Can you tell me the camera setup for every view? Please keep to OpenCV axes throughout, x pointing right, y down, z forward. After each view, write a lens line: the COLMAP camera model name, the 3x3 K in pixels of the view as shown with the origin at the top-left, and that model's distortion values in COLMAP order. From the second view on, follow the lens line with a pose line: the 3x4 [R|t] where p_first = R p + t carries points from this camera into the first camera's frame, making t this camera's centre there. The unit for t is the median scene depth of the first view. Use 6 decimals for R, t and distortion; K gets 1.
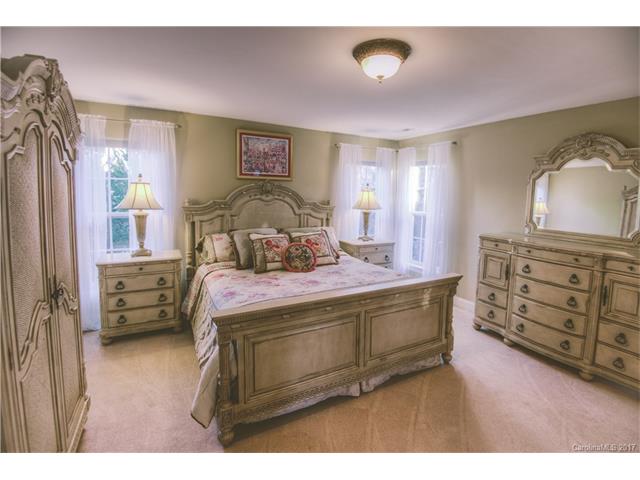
lens RADIAL K [[308.3, 0, 329.4], [0, 308.3, 218.0], [0, 0, 1]] dist [-0.013733, -0.020762]
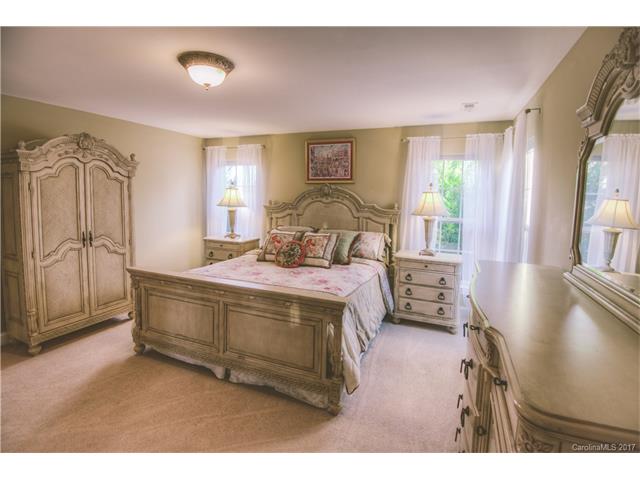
lens RADIAL K [[308.3, 0, 329.4], [0, 308.3, 218.0], [0, 0, 1]] dist [-0.013733, -0.020762]
pose [[0.624527, 0.050016, -0.779400, 0.669793], [-0.066450, 0.997731, 0.010781, -0.015646], [0.778172, 0.045059, 0.626433, 0.344177]]
